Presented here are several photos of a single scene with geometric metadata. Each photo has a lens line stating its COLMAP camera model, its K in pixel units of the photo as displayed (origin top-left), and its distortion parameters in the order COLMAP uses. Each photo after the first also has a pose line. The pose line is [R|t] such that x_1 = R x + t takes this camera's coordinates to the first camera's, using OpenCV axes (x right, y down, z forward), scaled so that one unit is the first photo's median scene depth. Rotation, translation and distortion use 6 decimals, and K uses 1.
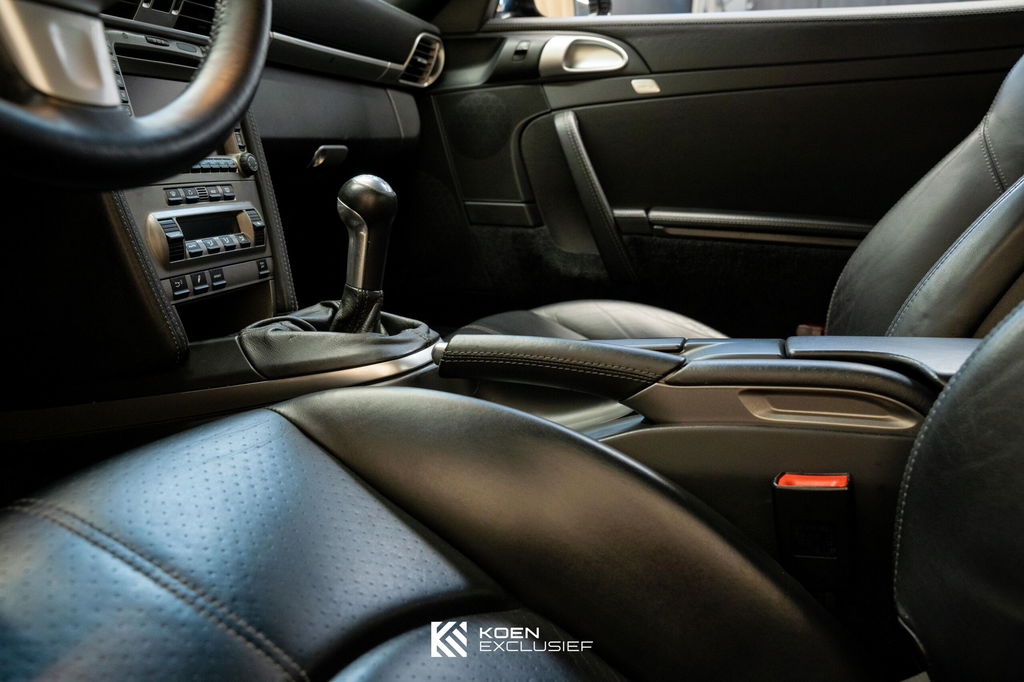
lens RADIAL K [[854.1, 0, 512.0], [0, 854.1, 341.0], [0, 0, 1]] dist [-0.122253, 0.135863]
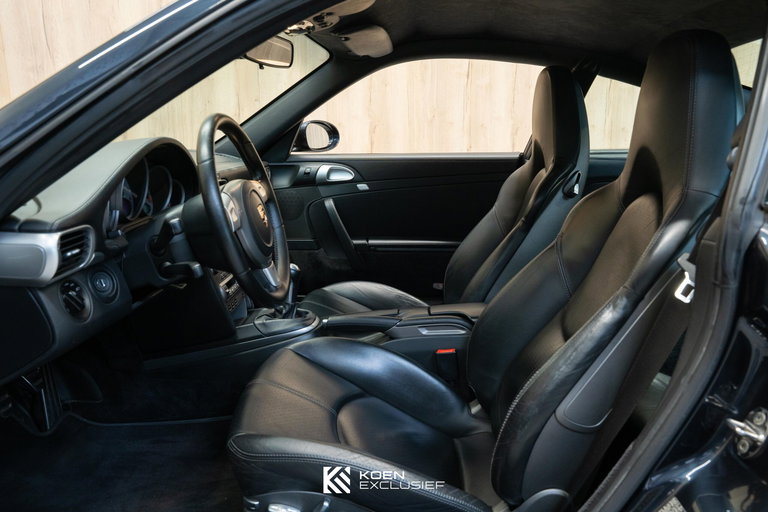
lens RADIAL K [[622.3, 0, 384.0], [0, 622.3, 256.0], [0, 0, 1]] dist [-0.006697, -0.001732]
pose [[0.967581, -0.077519, 0.240371, -0.209841], [0.078741, 0.996885, 0.004532, -0.116132], [-0.239973, 0.014542, 0.970671, -0.663907]]
